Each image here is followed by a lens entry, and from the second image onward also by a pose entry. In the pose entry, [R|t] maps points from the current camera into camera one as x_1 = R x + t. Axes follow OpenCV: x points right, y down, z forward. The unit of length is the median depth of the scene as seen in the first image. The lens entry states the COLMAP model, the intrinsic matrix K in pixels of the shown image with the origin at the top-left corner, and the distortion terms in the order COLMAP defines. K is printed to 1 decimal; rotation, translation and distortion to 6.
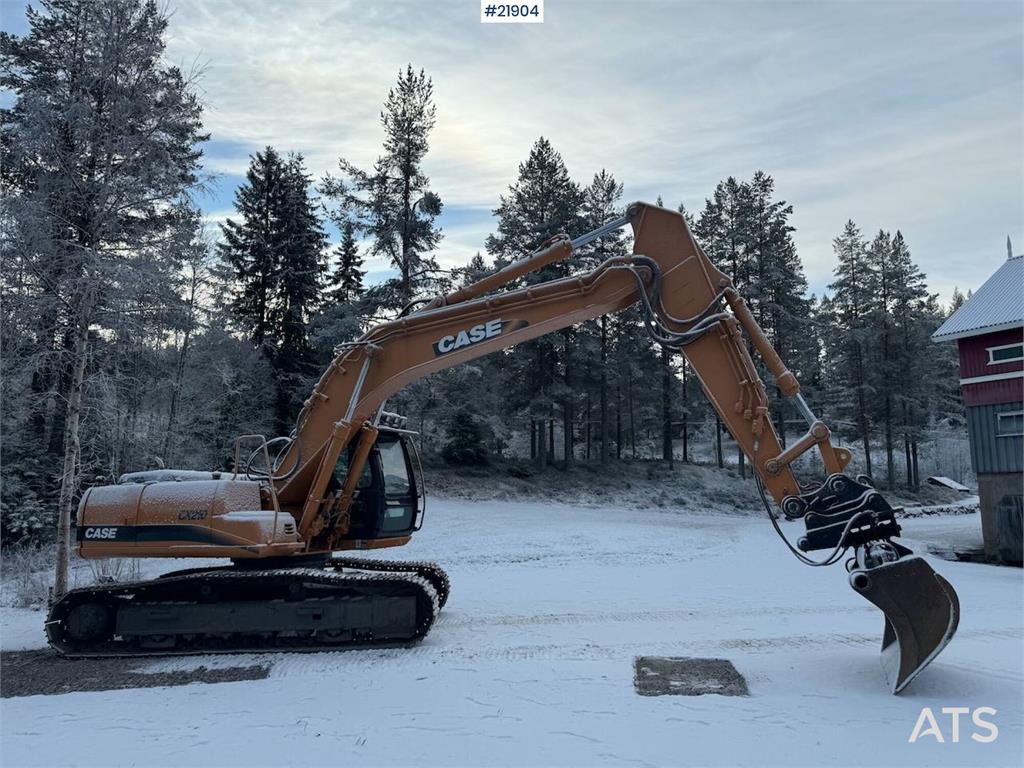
lens RADIAL K [[712.4, 0, 512.3], [0, 712.4, 378.2], [0, 0, 1]] dist [0.066095, -0.070139]
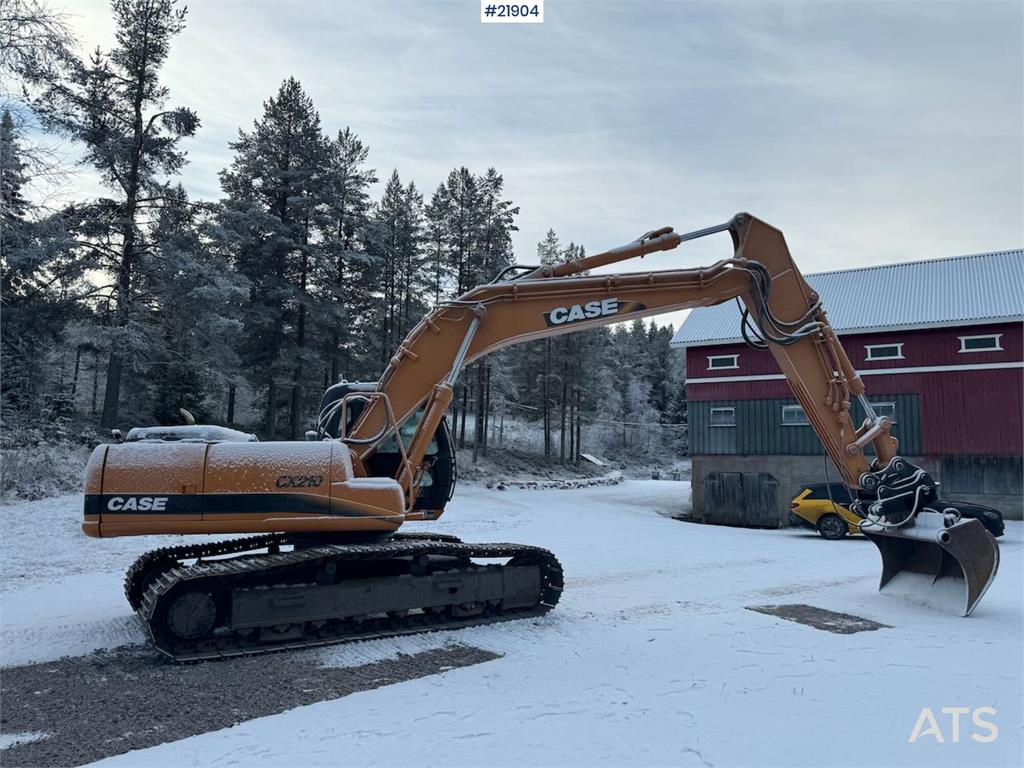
lens RADIAL K [[706.4, 0, 512.0], [0, 706.4, 384.0], [0, 0, 1]] dist [0.135958, -0.191865]
pose [[0.874320, 0.076866, 0.479224, -0.246503], [-0.099814, 0.994751, 0.022551, 0.012665], [-0.474975, -0.067550, 0.877403, 0.060292]]
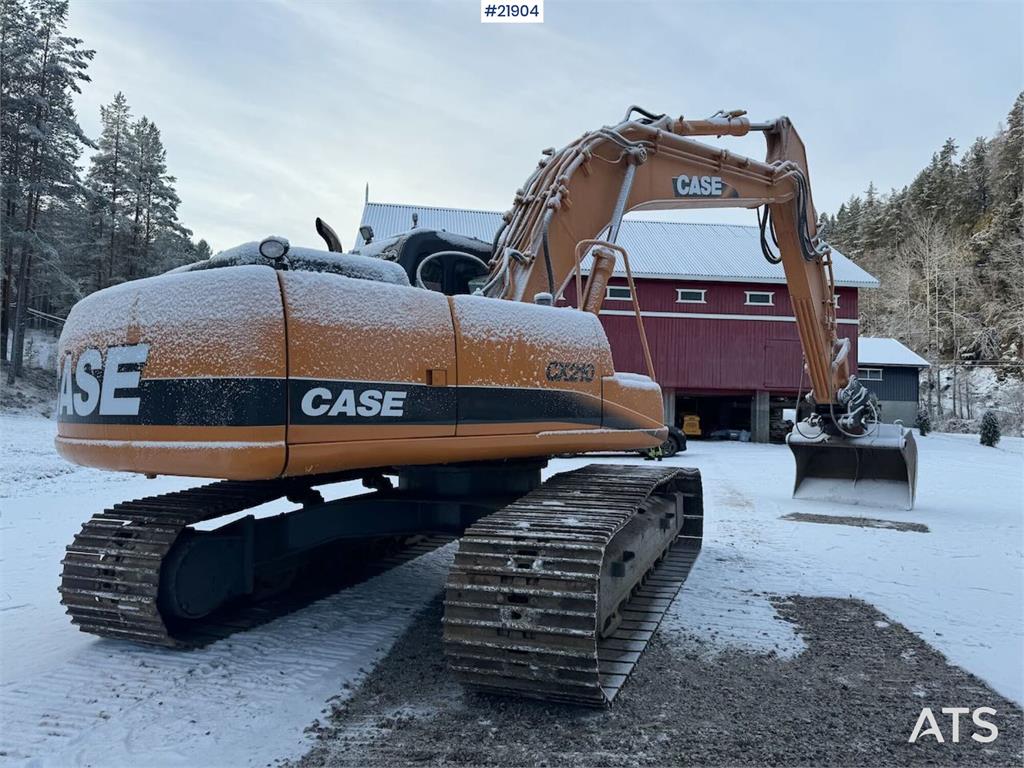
lens RADIAL K [[728.1, 0, 515.0], [0, 728.1, 369.4], [0, 0, 1]] dist [0.009505, 0.000849]
pose [[0.387284, 0.069875, 0.919309, -0.359971], [-0.178147, 0.984004, 0.000257, 0.075514], [-0.904586, -0.163872, 0.393536, 0.323734]]
